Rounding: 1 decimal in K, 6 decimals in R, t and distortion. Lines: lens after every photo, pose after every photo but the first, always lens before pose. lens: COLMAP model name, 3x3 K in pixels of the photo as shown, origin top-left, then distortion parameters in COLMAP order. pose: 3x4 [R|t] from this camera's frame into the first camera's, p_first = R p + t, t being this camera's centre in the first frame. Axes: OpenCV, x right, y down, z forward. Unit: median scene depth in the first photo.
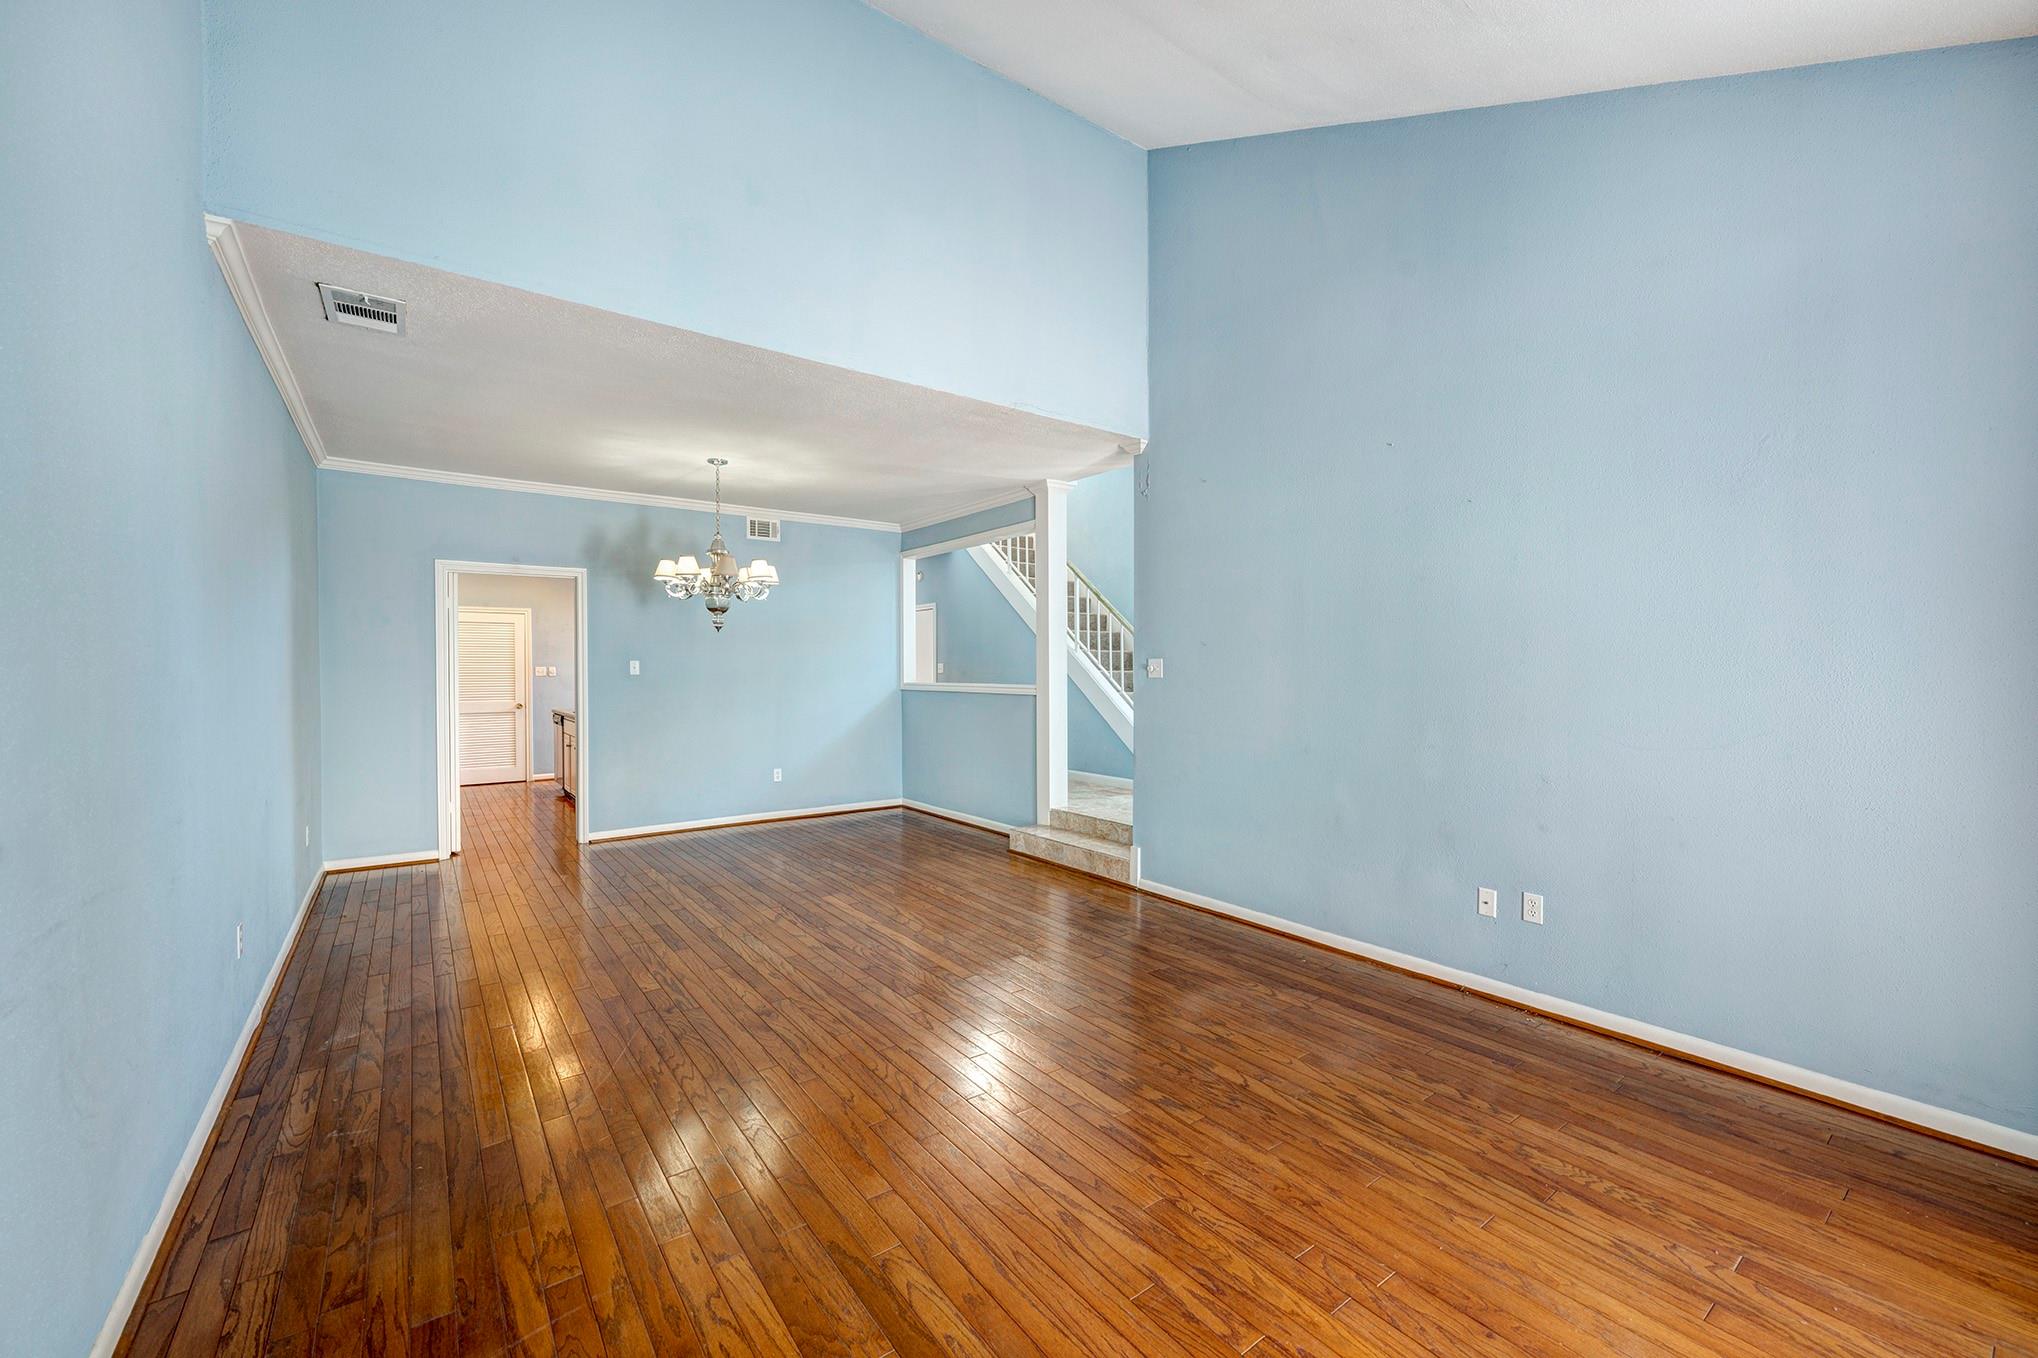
lens RADIAL K [[803.4, 0, 1019.0], [0, 803.4, 679.0], [0, 0, 1]] dist [-0.000925, -0.000105]
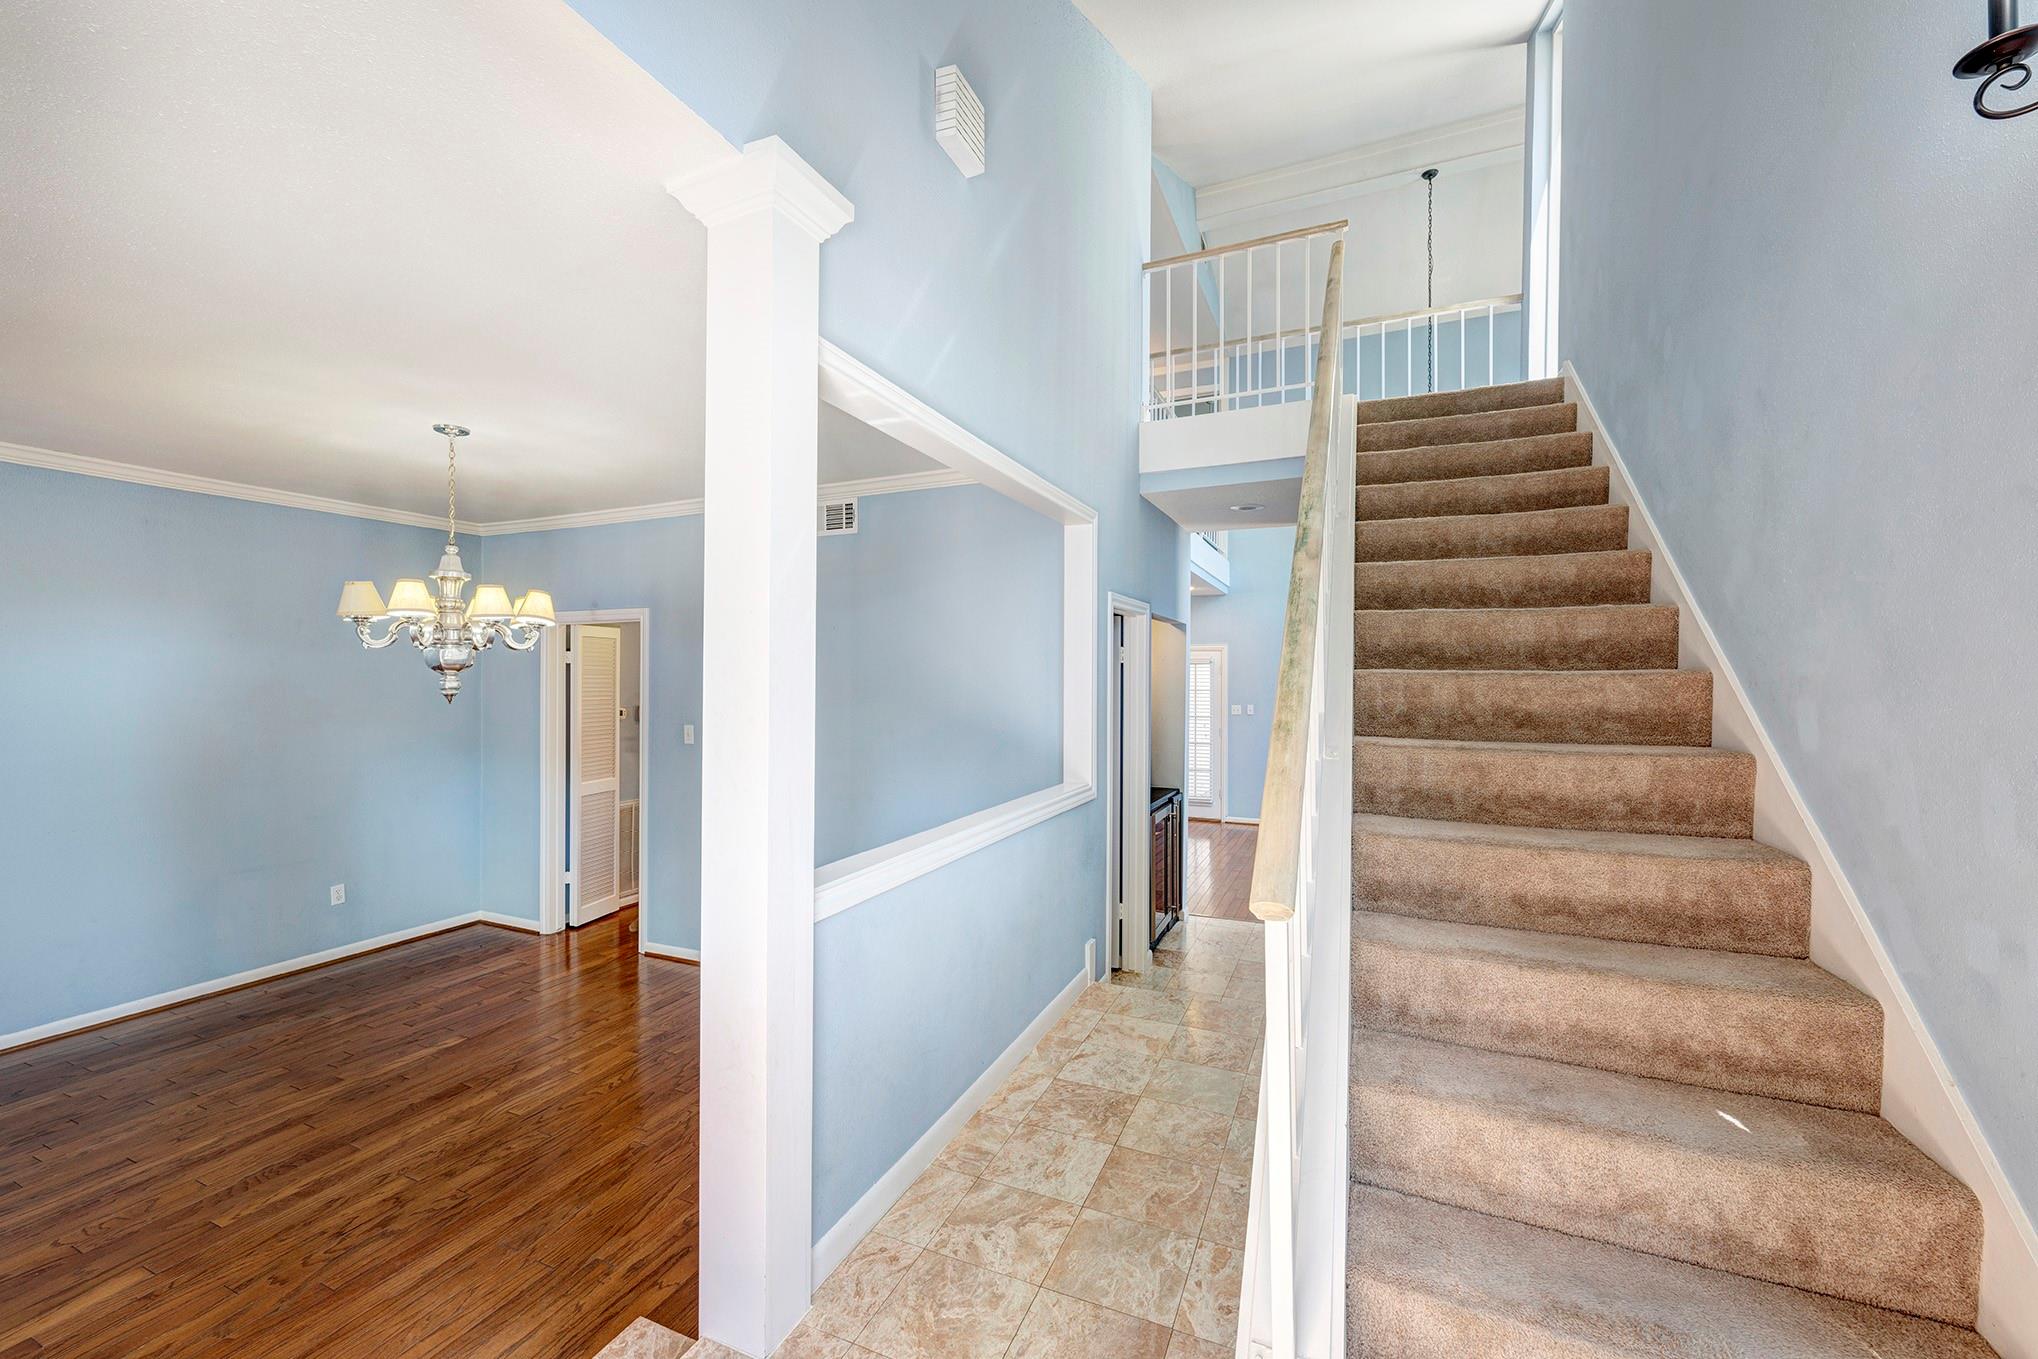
lens RADIAL K [[803.4, 0, 1019.0], [0, 803.4, 679.5], [0, 0, 1]] dist [-0.000925, -0.000105]
pose [[0.494549, 0.008651, -0.869107, 0.359695], [-0.017513, 0.999847, -0.000013, -0.078935], [0.868973, 0.015227, 0.494625, 1.002527]]
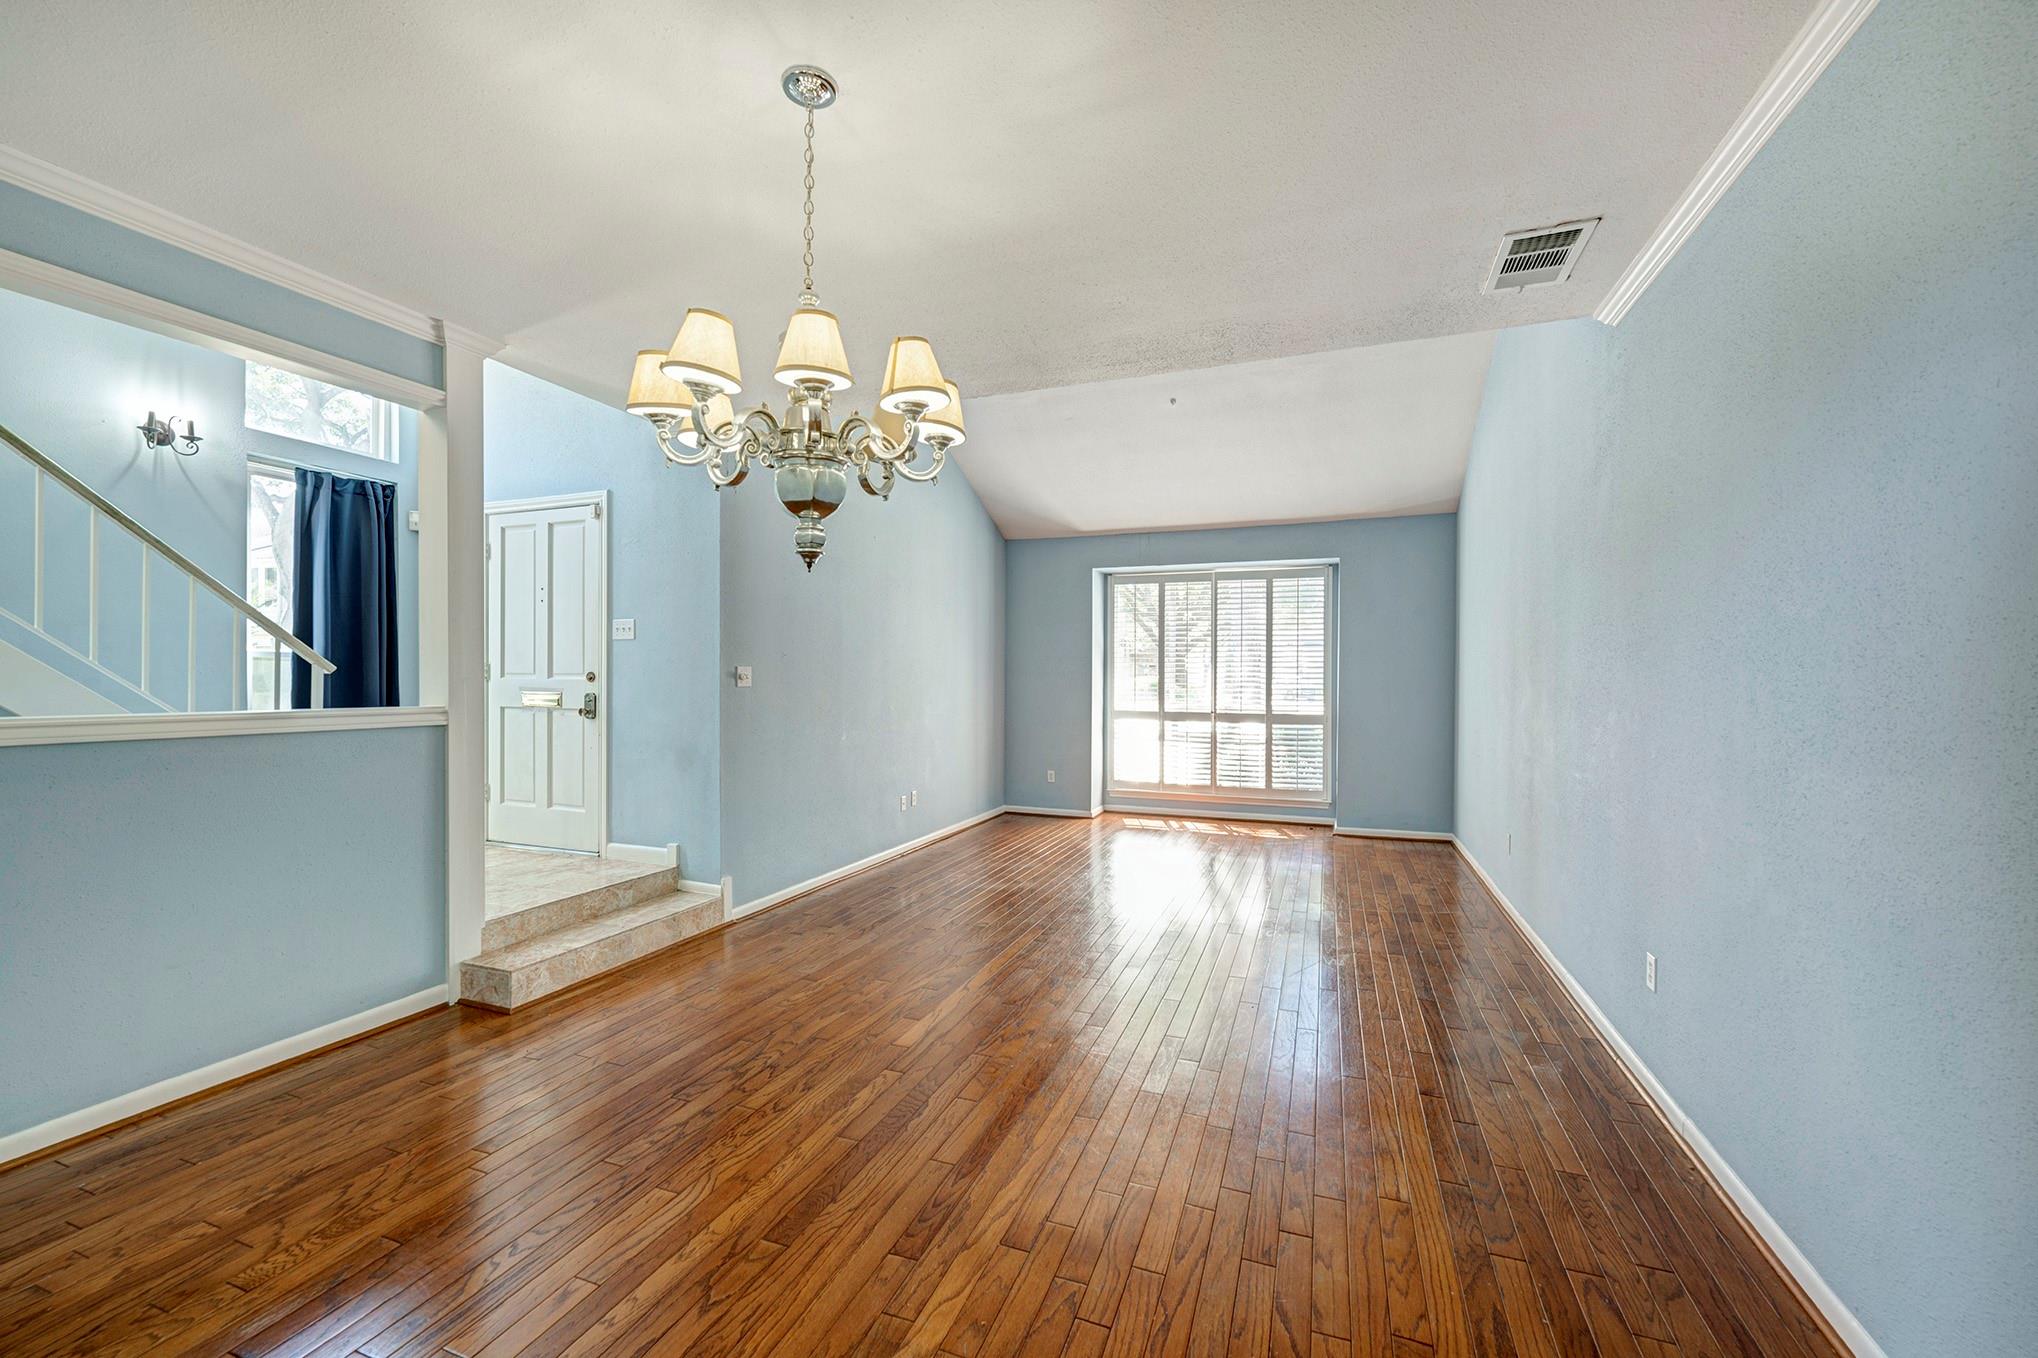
lens RADIAL K [[823.5, 0, 1008.6], [0, 823.5, 683.3], [0, 0, 1]] dist [-0.001504, -0.000024]
pose [[-0.526483, -0.006306, 0.850163, -0.677537], [0.004961, 0.999933, 0.010489, -0.011140], [-0.850171, 0.009740, -0.526416, 1.040723]]
